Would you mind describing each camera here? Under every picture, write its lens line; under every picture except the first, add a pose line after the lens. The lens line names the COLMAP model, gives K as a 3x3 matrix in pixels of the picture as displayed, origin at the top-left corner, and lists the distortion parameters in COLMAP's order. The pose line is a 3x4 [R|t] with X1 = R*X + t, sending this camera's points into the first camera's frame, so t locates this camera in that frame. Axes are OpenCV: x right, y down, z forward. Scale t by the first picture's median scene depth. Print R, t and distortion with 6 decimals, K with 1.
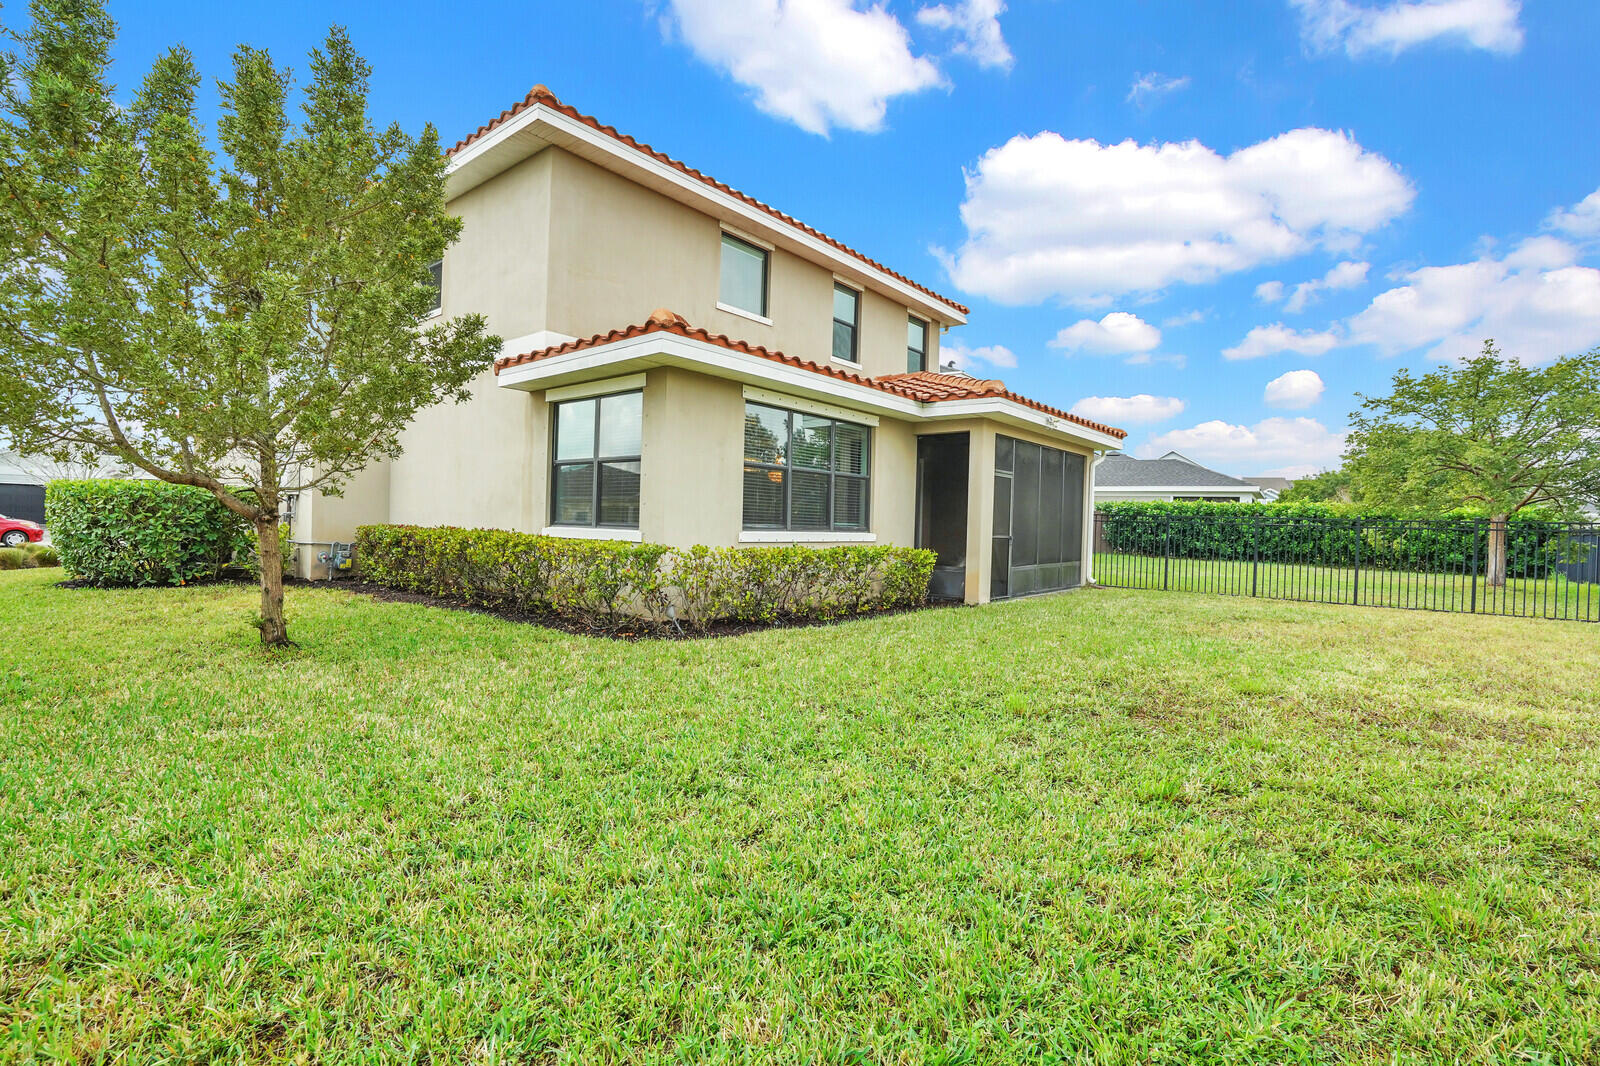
lens RADIAL K [[758.8, 0, 800.0], [0, 758.8, 533.0], [0, 0, 1]] dist [-0.039221, 0.017797]
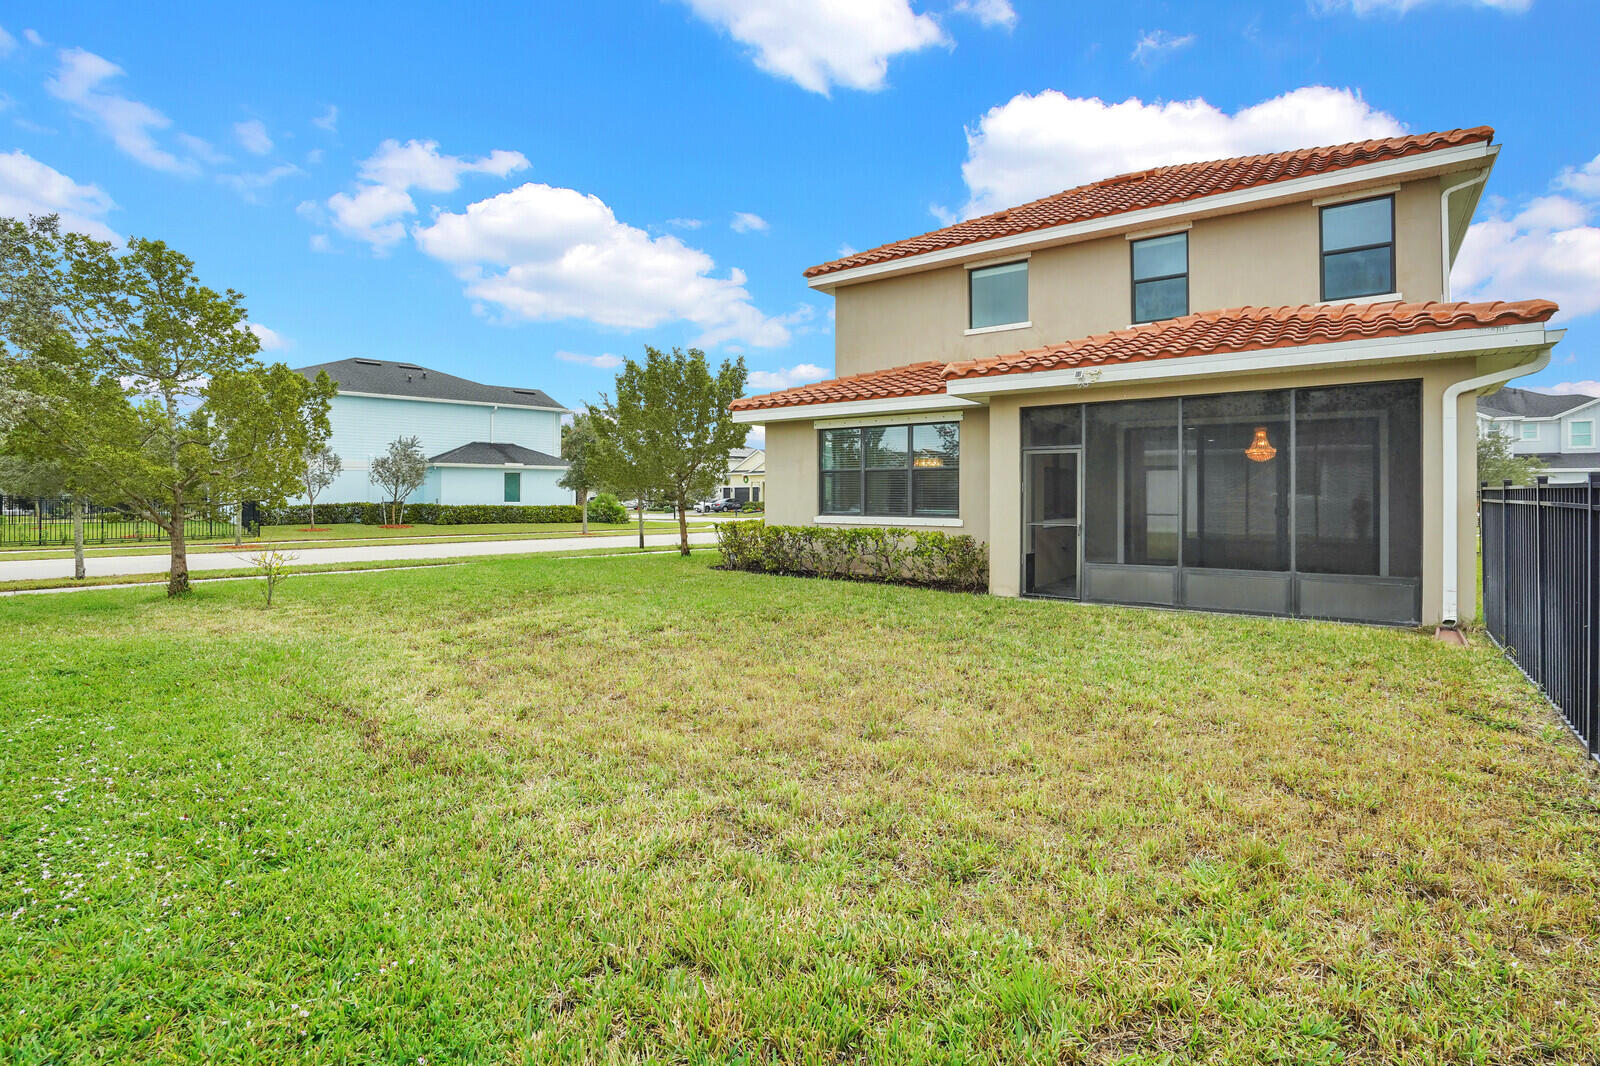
lens RADIAL K [[758.8, 0, 800.0], [0, 758.8, 533.0], [0, 0, 1]] dist [-0.039221, 0.017797]
pose [[0.045606, 0.016046, -0.998831, 1.172931], [-0.016202, 0.999751, 0.015321, 0.007217], [0.998828, 0.015484, 0.045855, 0.723564]]
